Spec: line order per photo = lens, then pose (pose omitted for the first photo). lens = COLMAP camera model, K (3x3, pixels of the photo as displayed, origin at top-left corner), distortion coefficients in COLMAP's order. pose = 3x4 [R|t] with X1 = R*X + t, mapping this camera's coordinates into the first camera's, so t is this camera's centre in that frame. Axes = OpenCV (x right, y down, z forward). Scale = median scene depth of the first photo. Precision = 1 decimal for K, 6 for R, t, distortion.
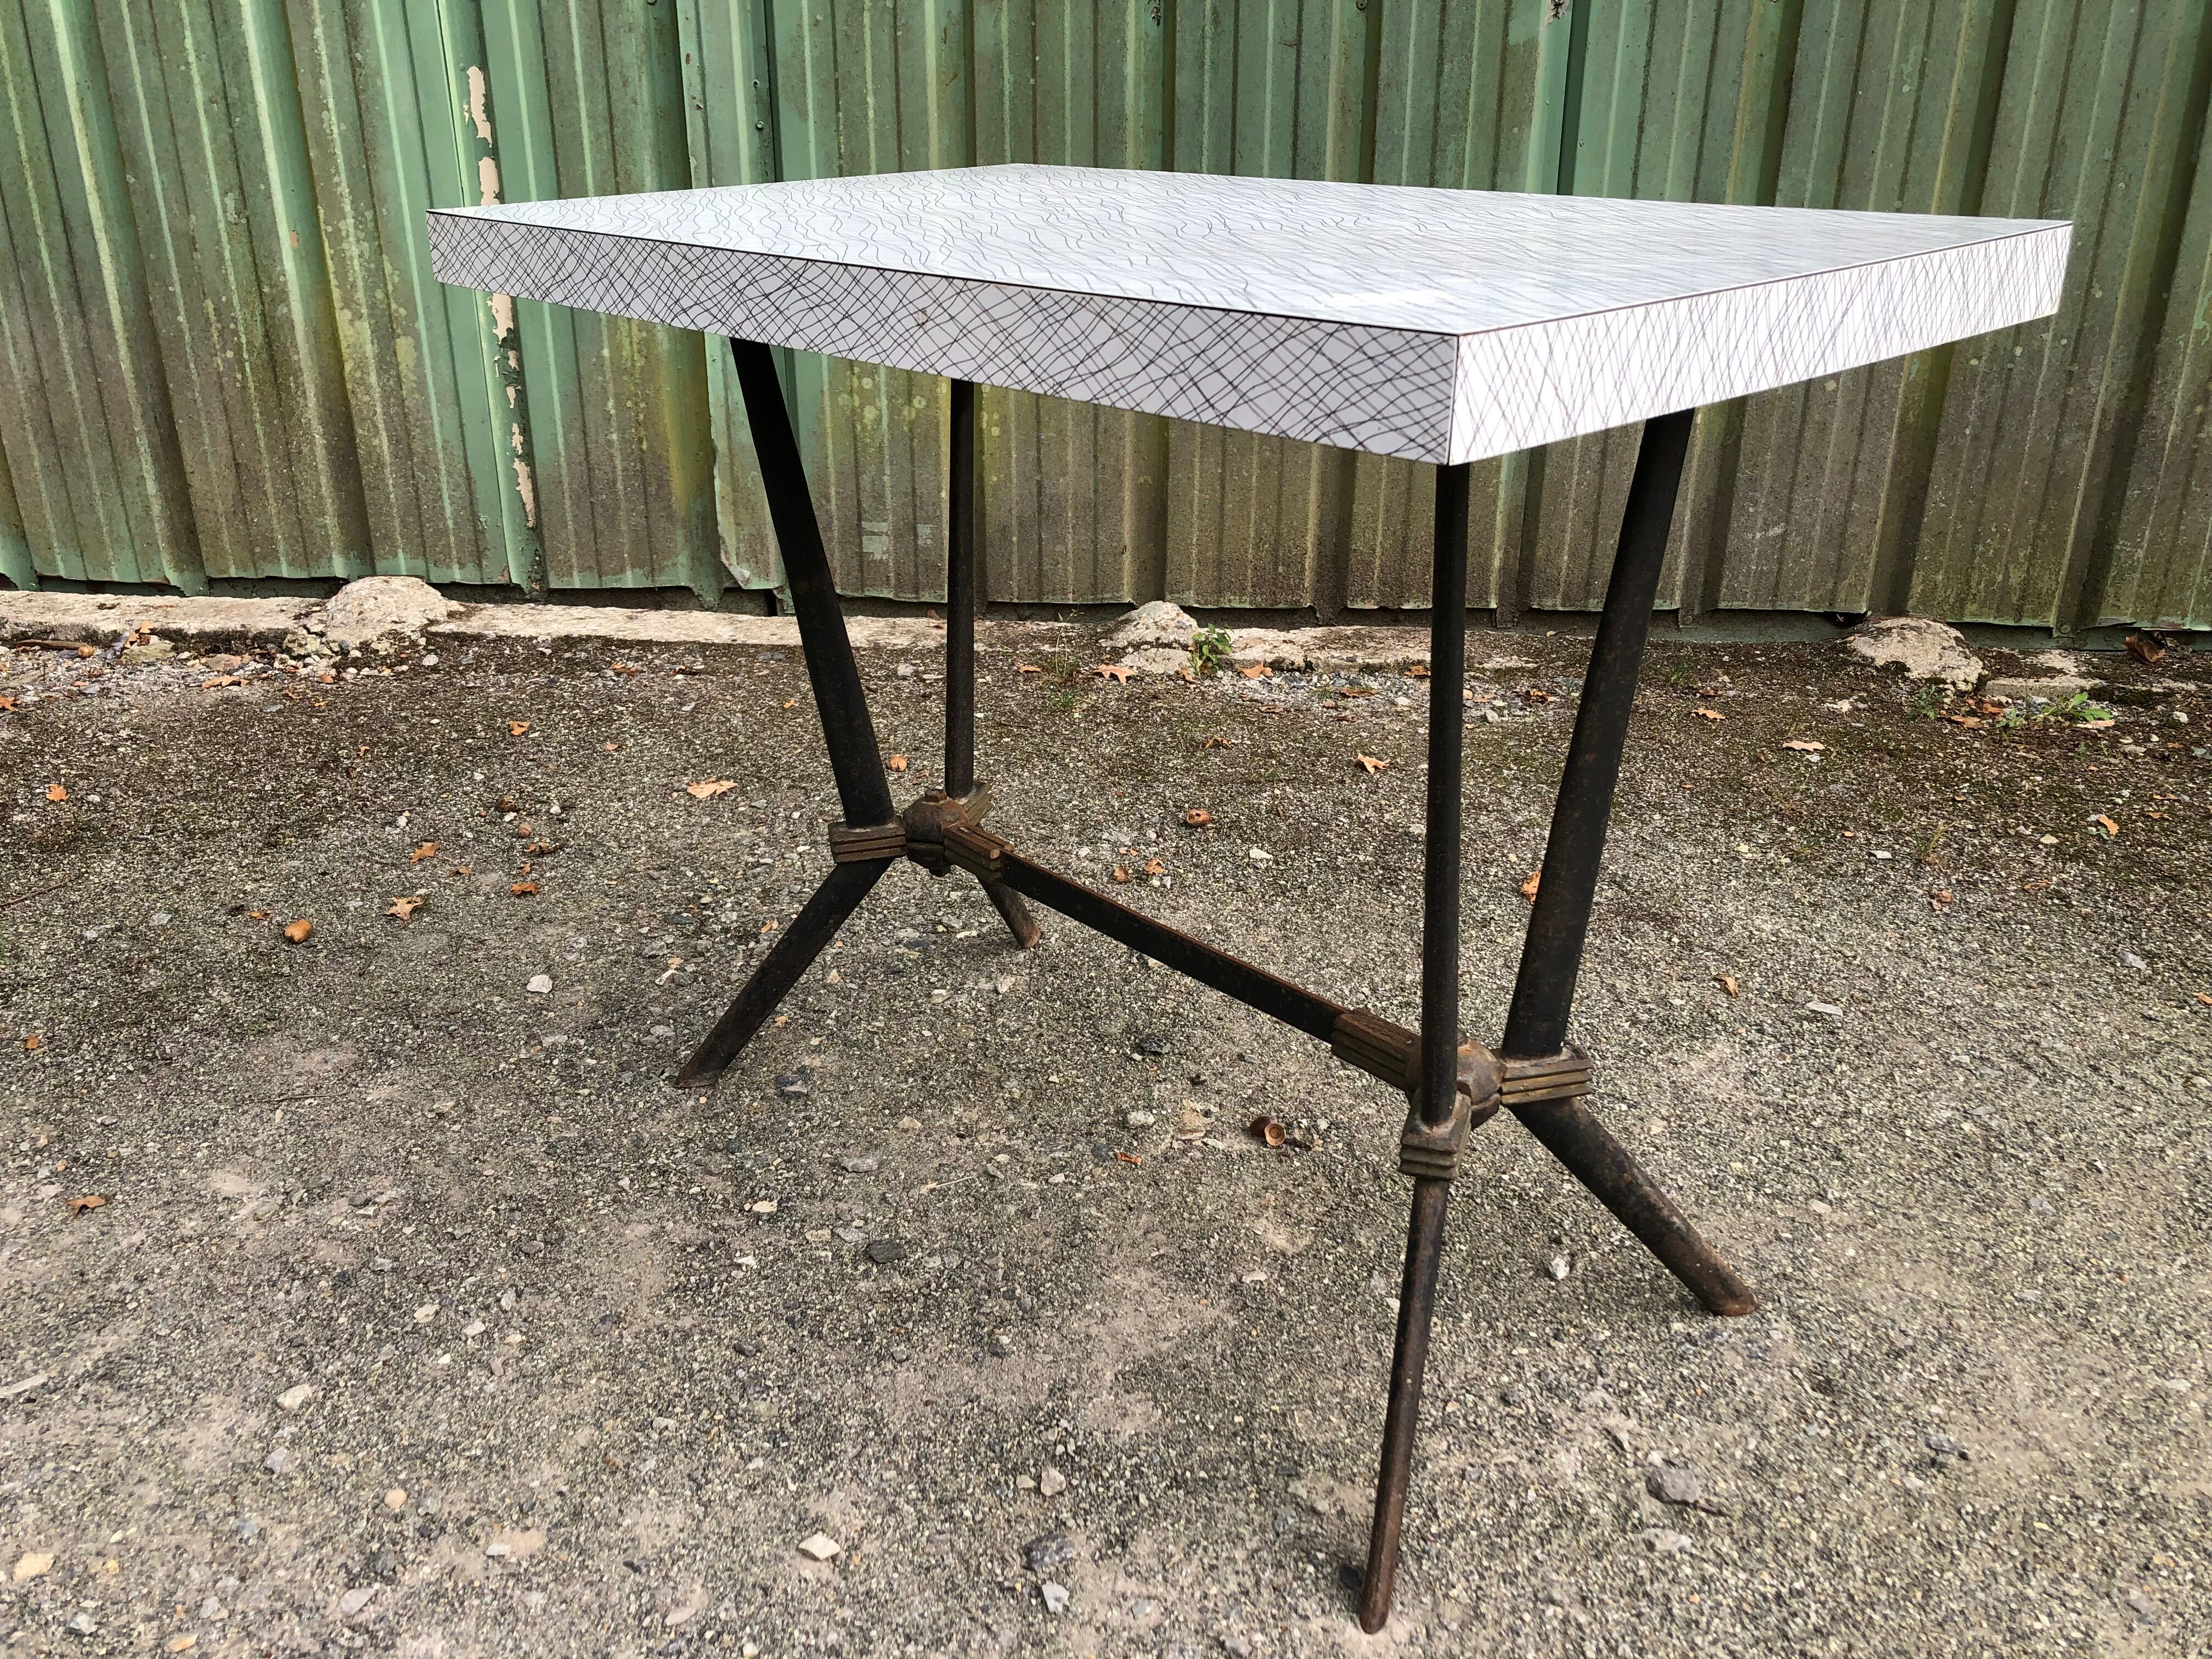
lens RADIAL K [[1834.5, 0, 1097.5], [0, 1834.5, 804.3], [0, 0, 1]] dist [0.023766, -0.015021]
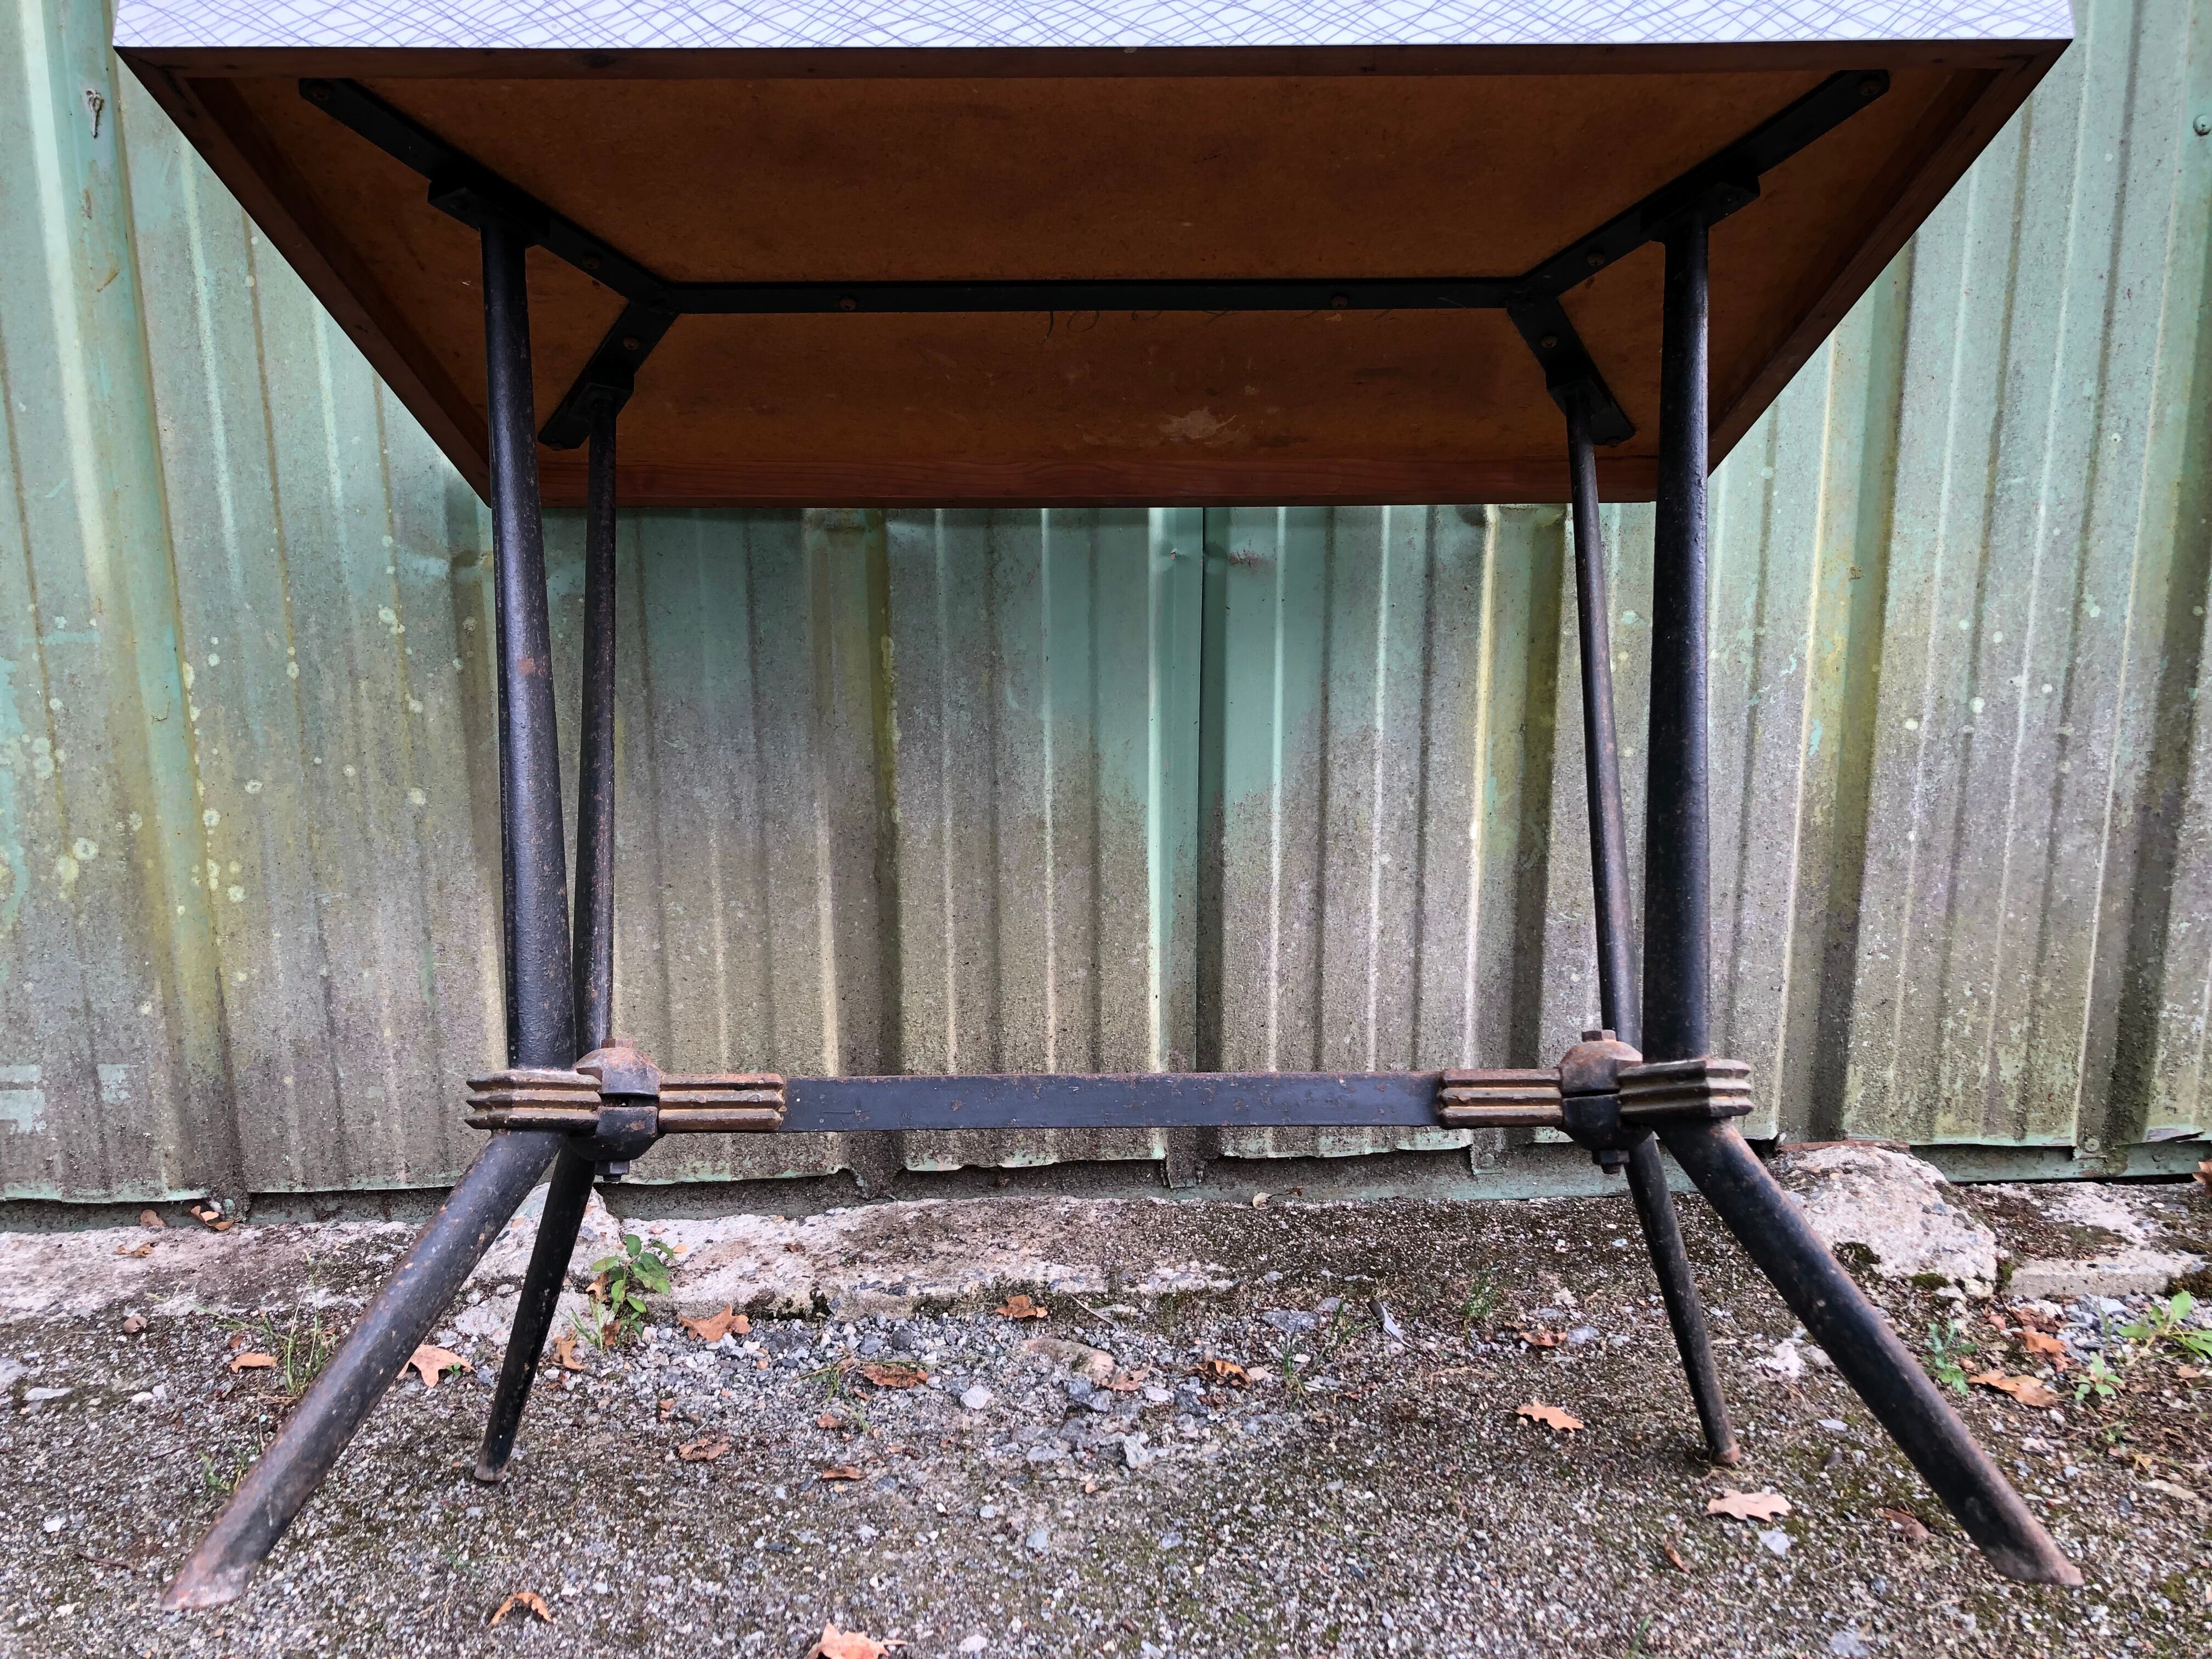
lens RADIAL K [[1834.5, 0, 1101.3], [0, 1834.5, 795.4], [0, 0, 1]] dist [0.023766, -0.015021]
pose [[0.992432, -0.035202, 0.117638, 0.148120], [0.055982, 0.982380, -0.178315, -0.129690], [-0.109288, 0.183551, 0.976916, 0.464437]]
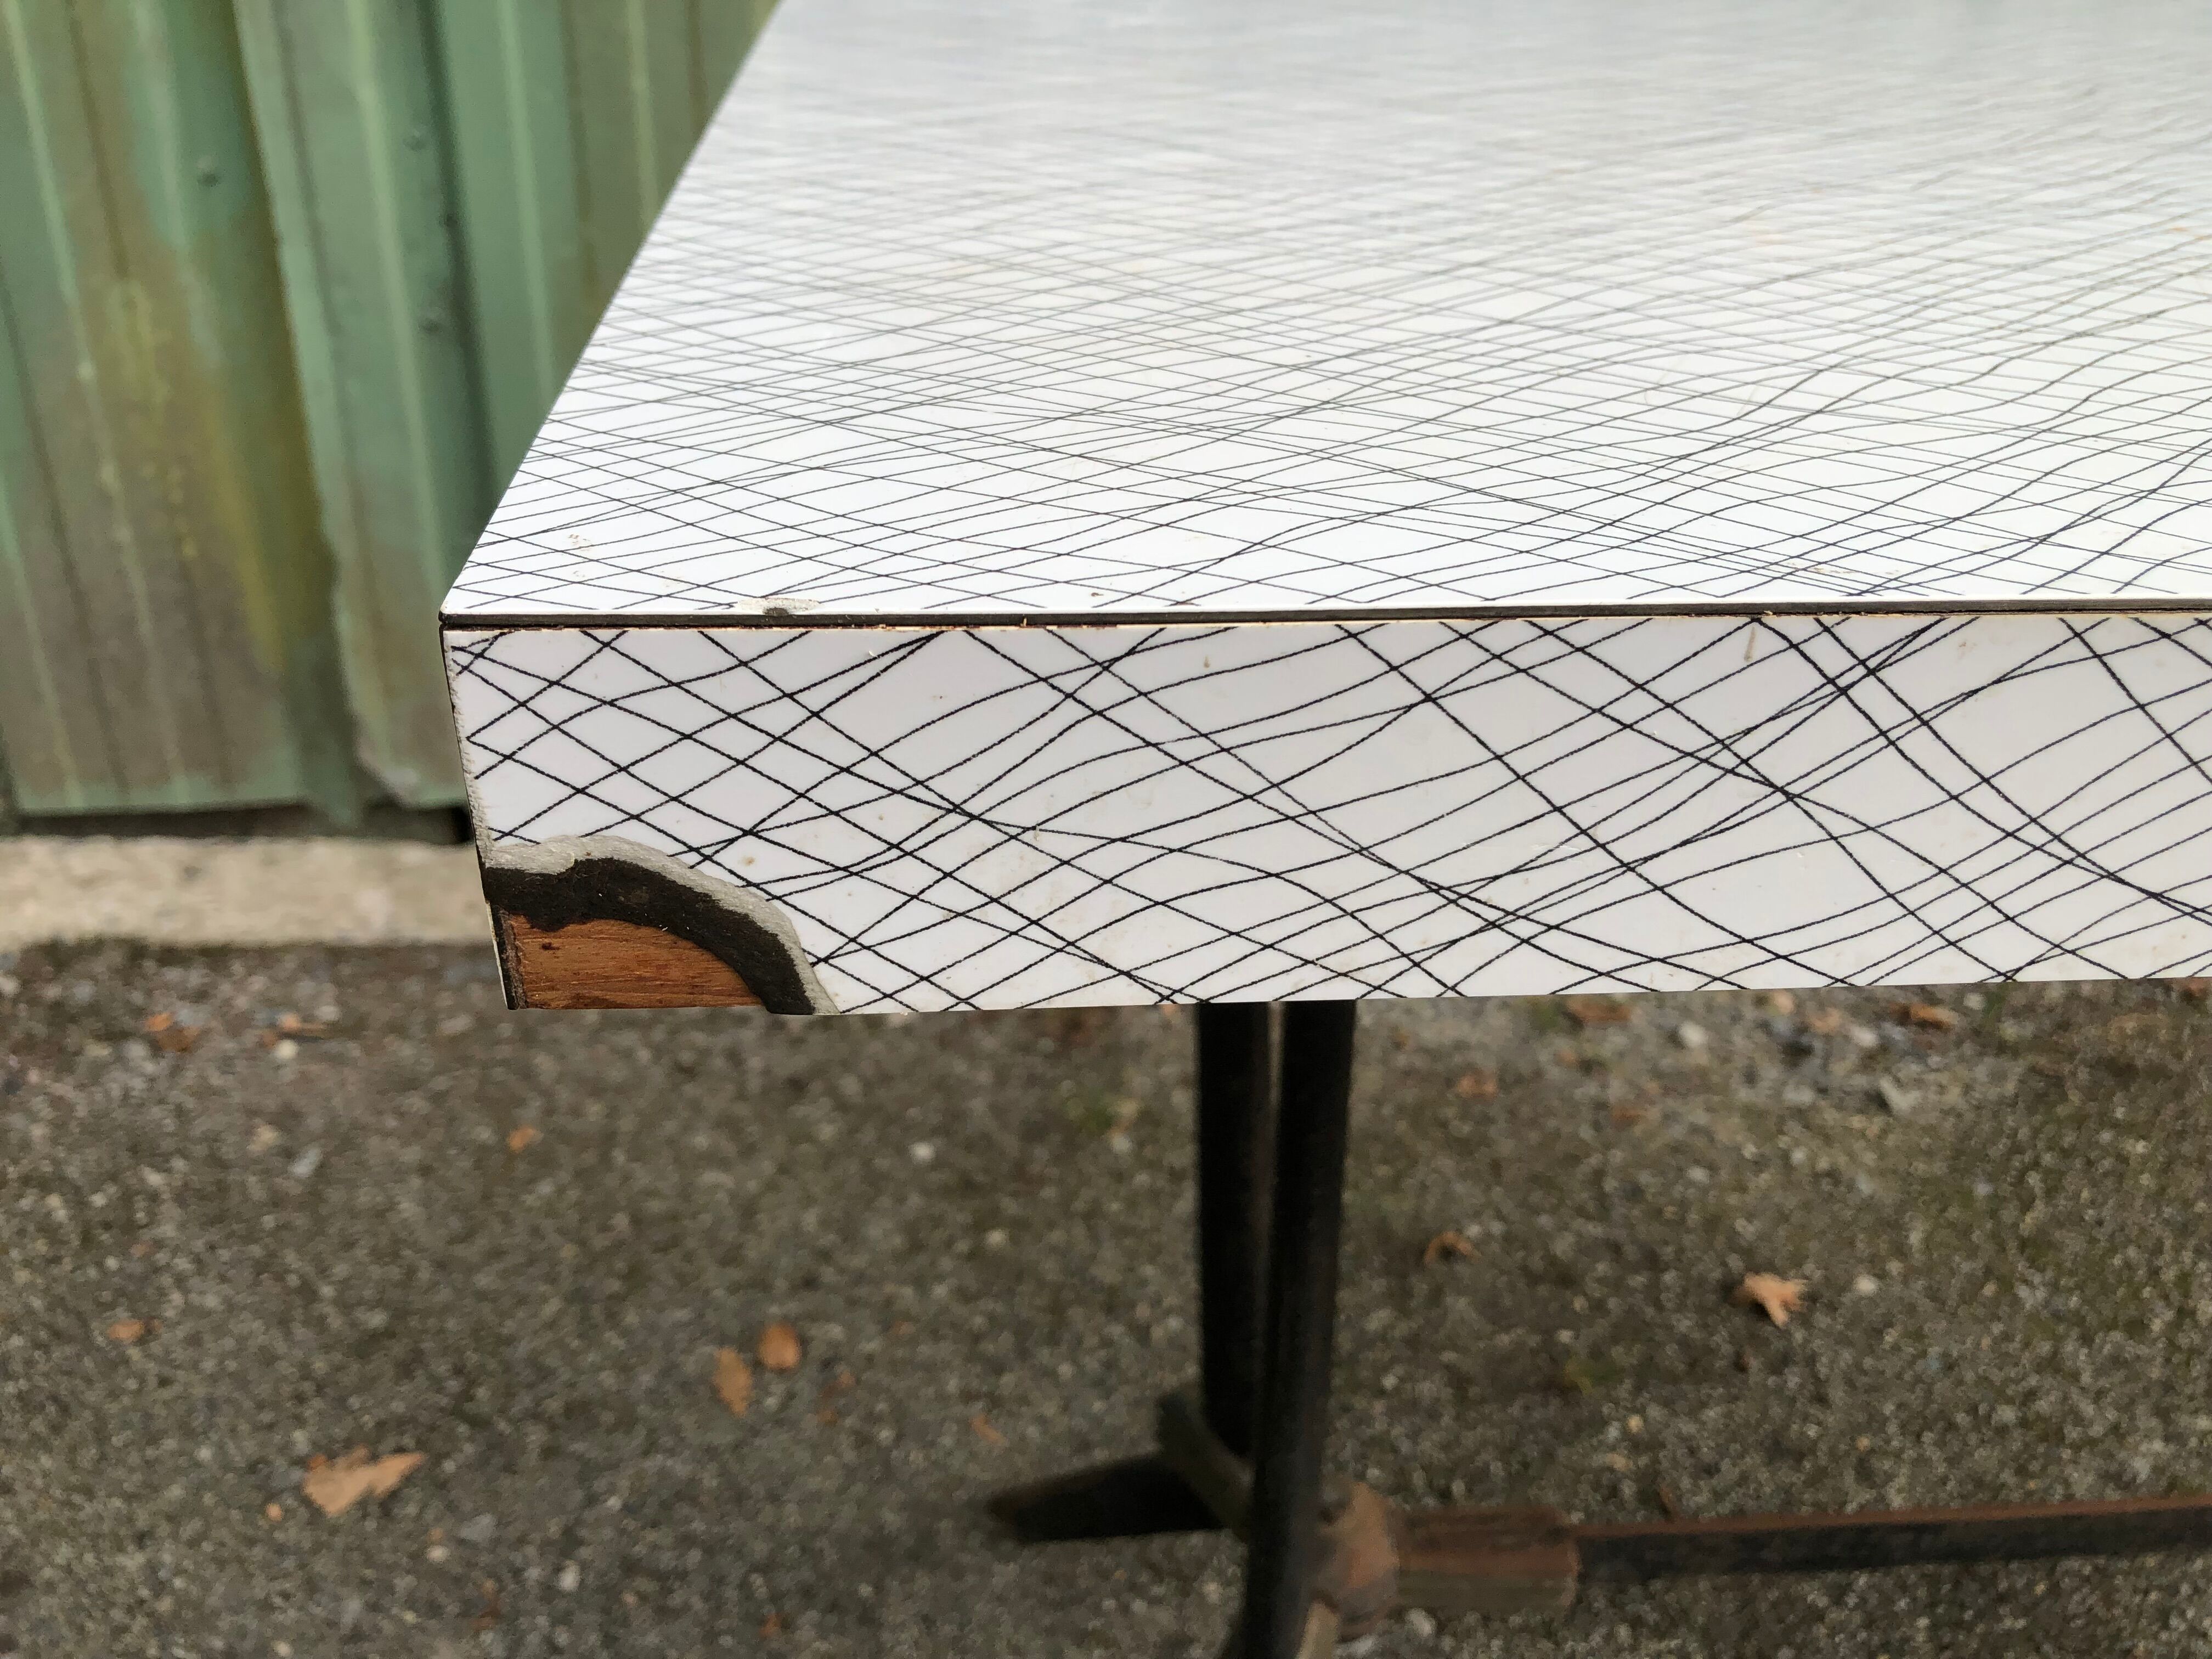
lens RADIAL K [[1834.5, 0, 1076.4], [0, 1834.5, 807.0], [0, 0, 1]] dist [0.023766, -0.015021]
pose [[0.988125, -0.045827, 0.146657, -0.089434], [0.030659, 0.994098, 0.104064, -0.187732], [-0.150560, -0.098332, 0.983698, 0.500844]]
